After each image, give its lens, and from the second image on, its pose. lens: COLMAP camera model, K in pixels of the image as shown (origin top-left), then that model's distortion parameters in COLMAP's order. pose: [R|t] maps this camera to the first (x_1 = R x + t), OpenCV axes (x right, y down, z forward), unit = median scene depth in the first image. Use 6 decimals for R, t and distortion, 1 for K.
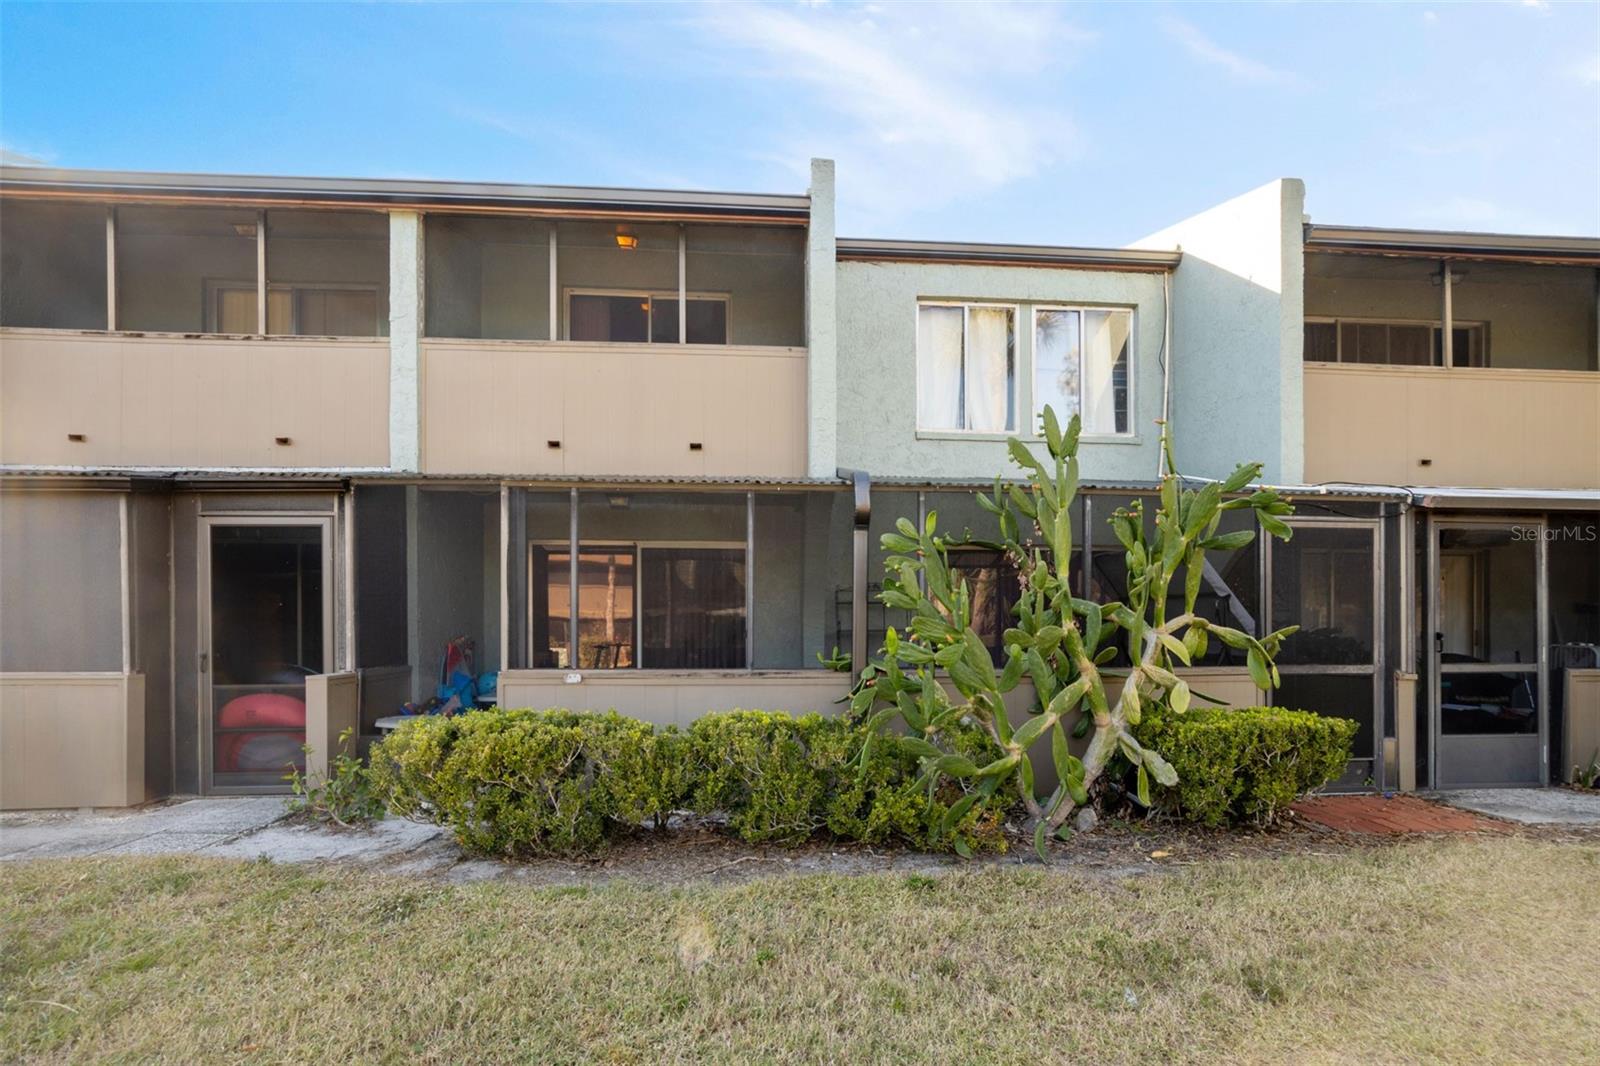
lens RADIAL K [[732.9, 0, 800.9], [0, 732.9, 627.2], [0, 0, 1]] dist [-0.001437, -0.000077]
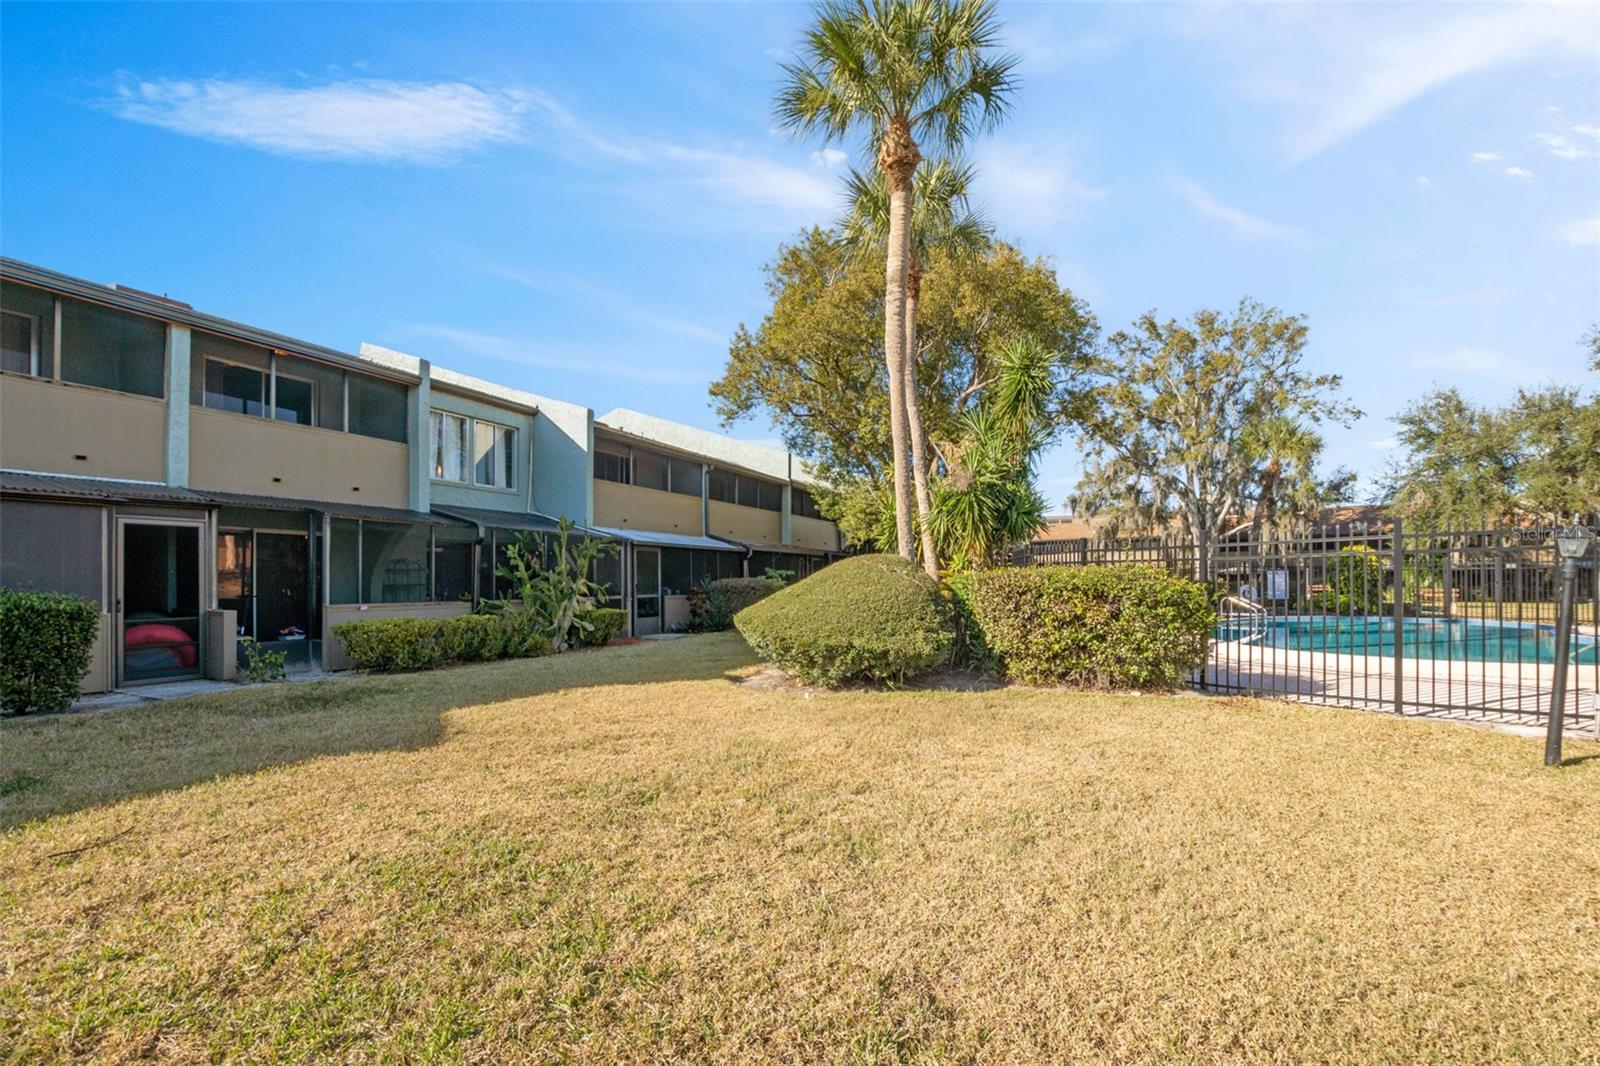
lens RADIAL K [[732.5, 0, 799.5], [0, 732.5, 578.6], [0, 0, 1]] dist [-0.002119, 0.000066]
pose [[0.506532, 0.003301, 0.862215, -1.278174], [-0.000747, 0.999994, -0.003389, -0.008767], [-0.862221, 0.001072, 0.506531, -1.016876]]
